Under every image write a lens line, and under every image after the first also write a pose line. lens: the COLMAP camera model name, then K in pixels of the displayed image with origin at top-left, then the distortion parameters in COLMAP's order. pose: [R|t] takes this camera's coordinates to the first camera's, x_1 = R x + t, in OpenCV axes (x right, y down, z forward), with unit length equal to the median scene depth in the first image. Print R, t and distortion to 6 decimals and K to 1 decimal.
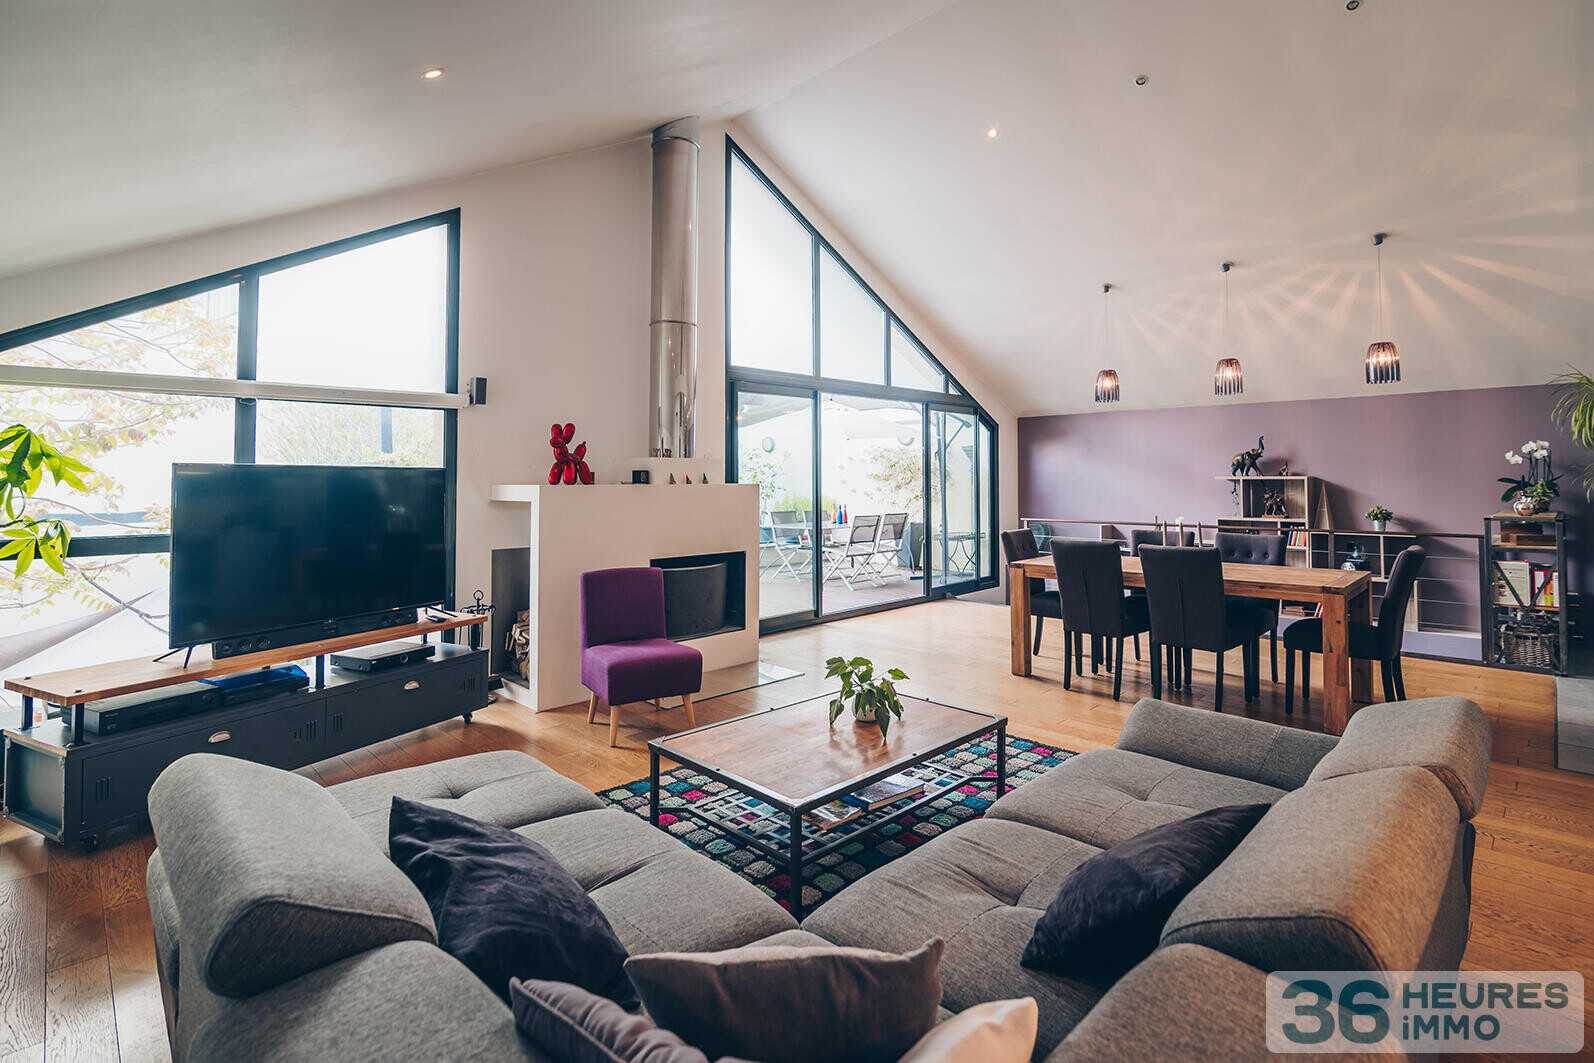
lens RADIAL K [[756.5, 0, 799.7], [0, 756.5, 450.8], [0, 0, 1]] dist [0.002952, 0.000382]
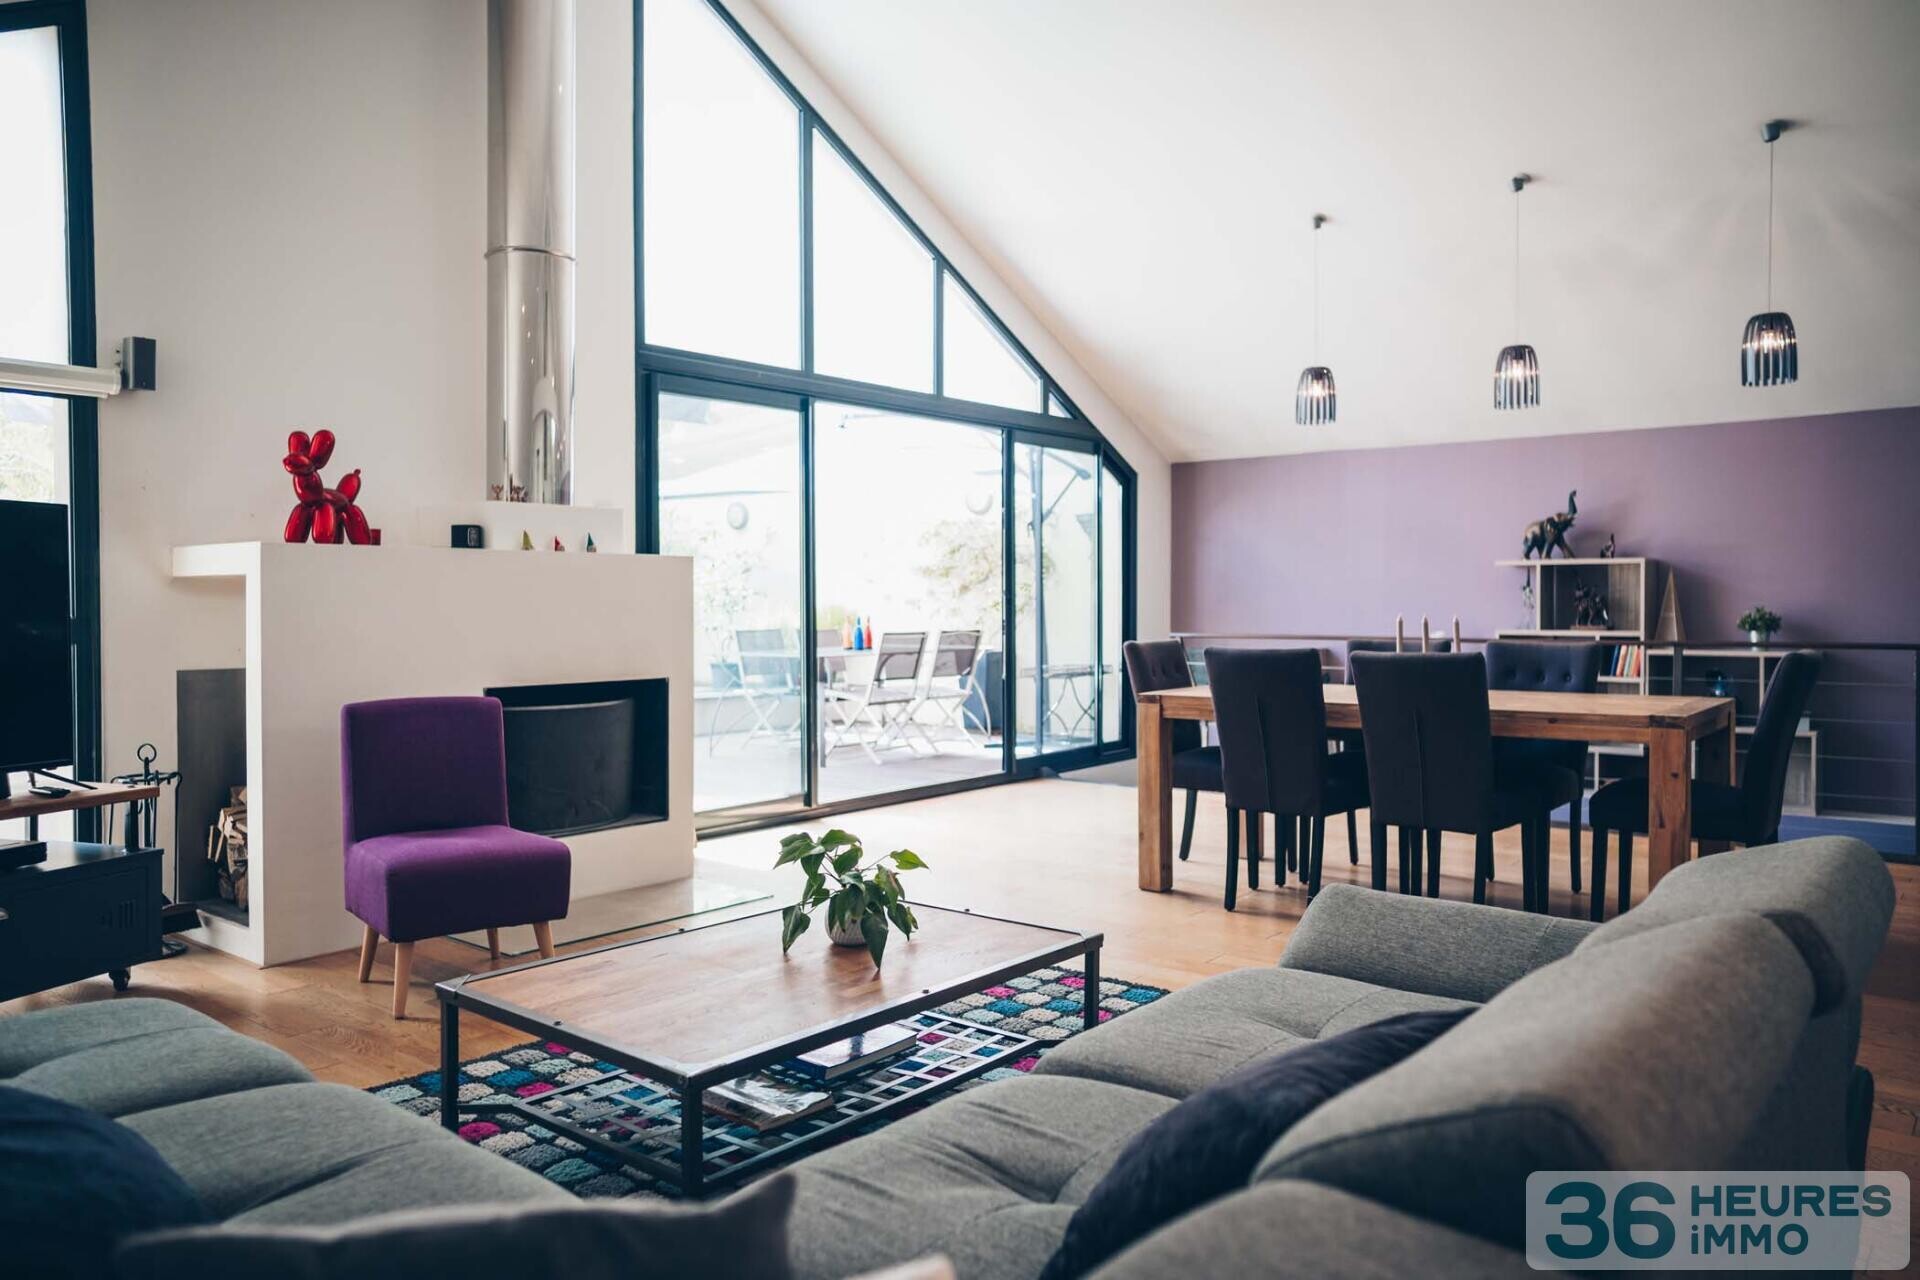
lens RADIAL K [[1335.6, 0, 931.1], [0, 1335.6, 605.7], [0, 0, 1]] dist [-0.010518, 0.049586]
pose [[0.995921, 0.003688, 0.090159, 0.035391], [-0.007635, 0.999026, 0.043471, 0.041586], [-0.089911, -0.043982, 0.994978, 0.023671]]
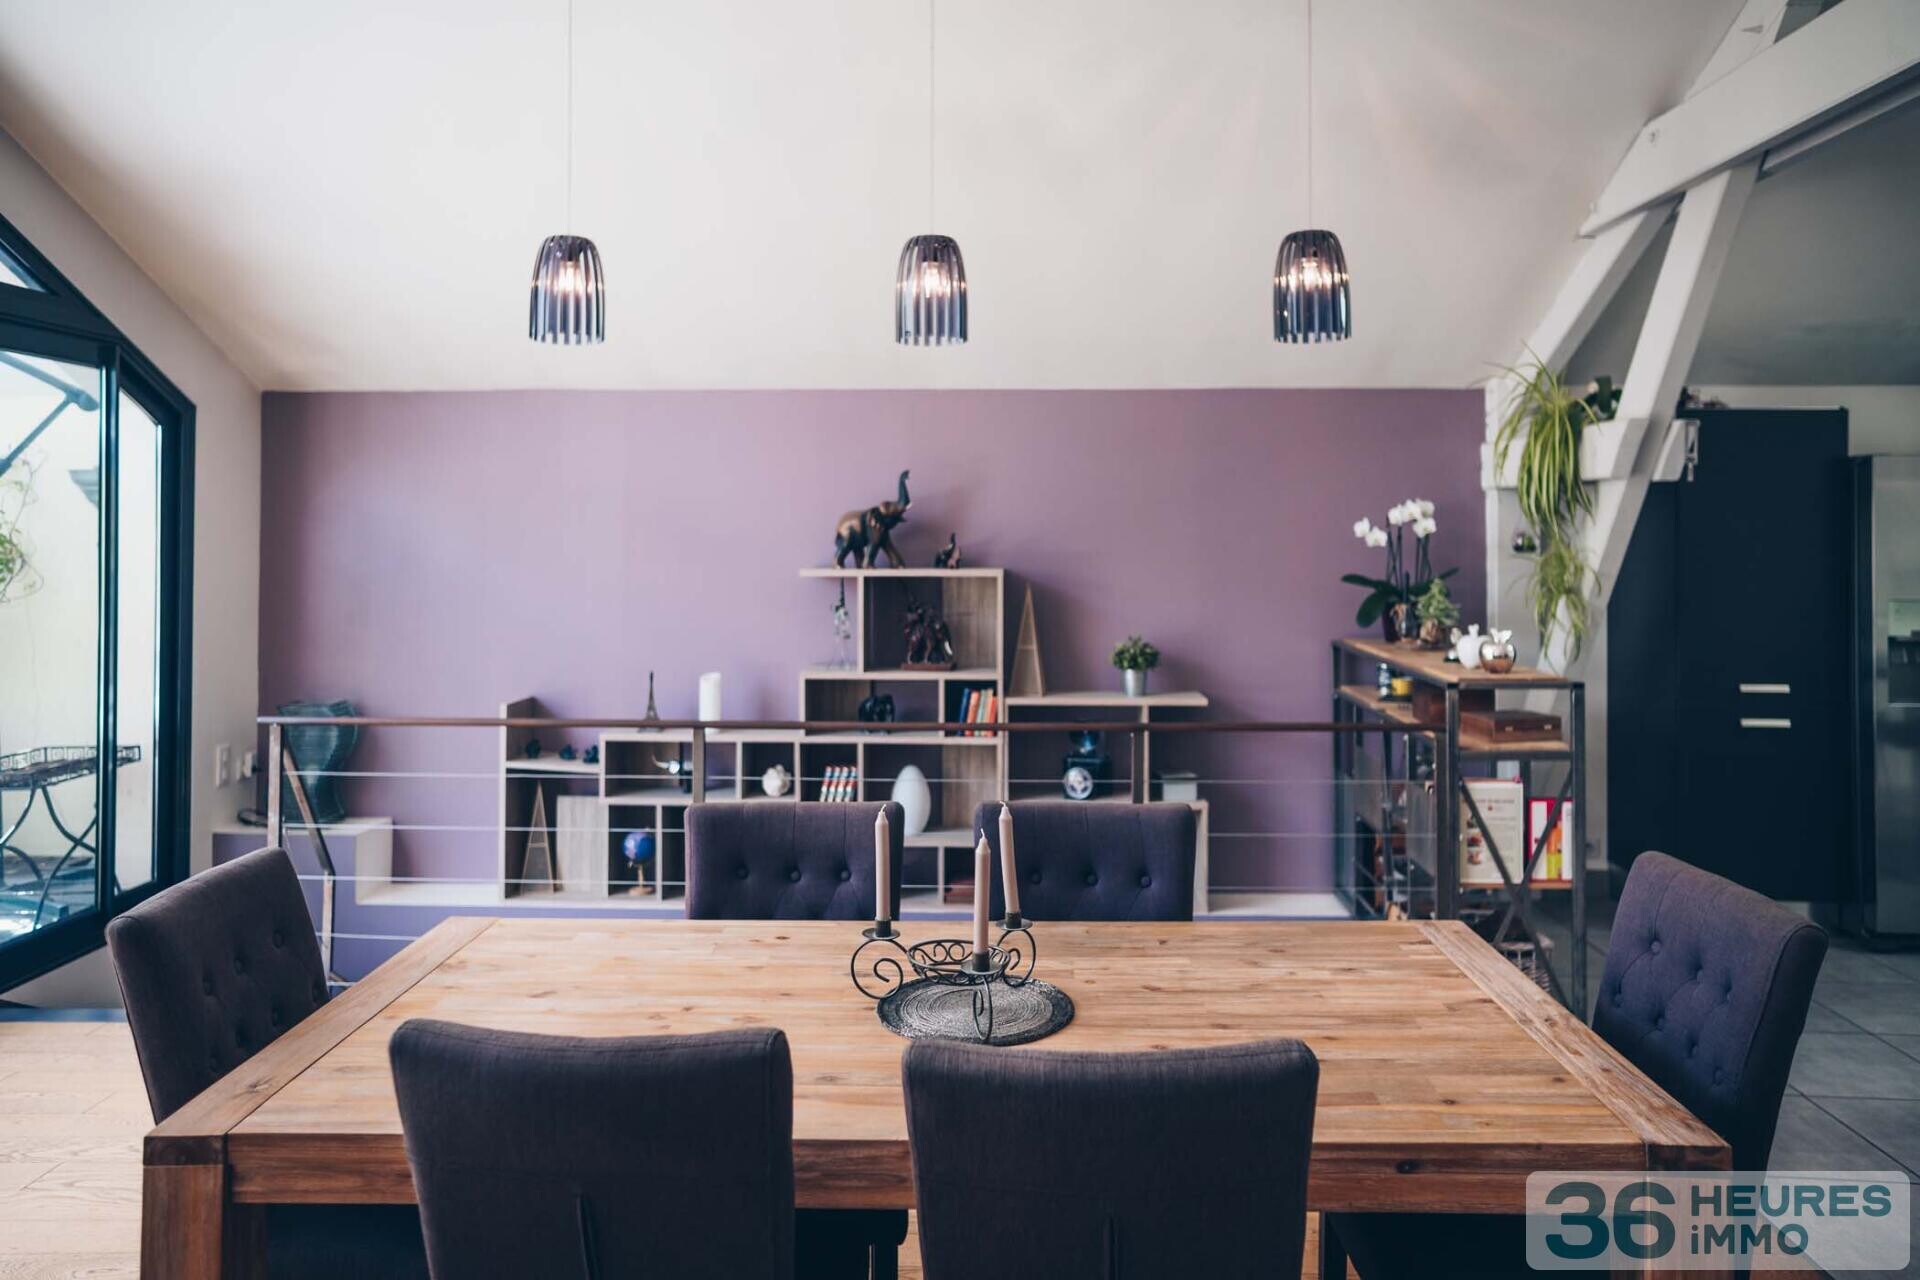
lens RADIAL K [[1350.6, 0, 960.3], [0, 1350.6, 507.7], [0, 0, 1]] dist [-0.003132, 0.000019]
pose [[0.717515, 0.011467, 0.696449, 0.187075], [-0.026403, 0.999594, 0.010743, -0.011527], [-0.696043, -0.026096, 0.717526, 0.678399]]
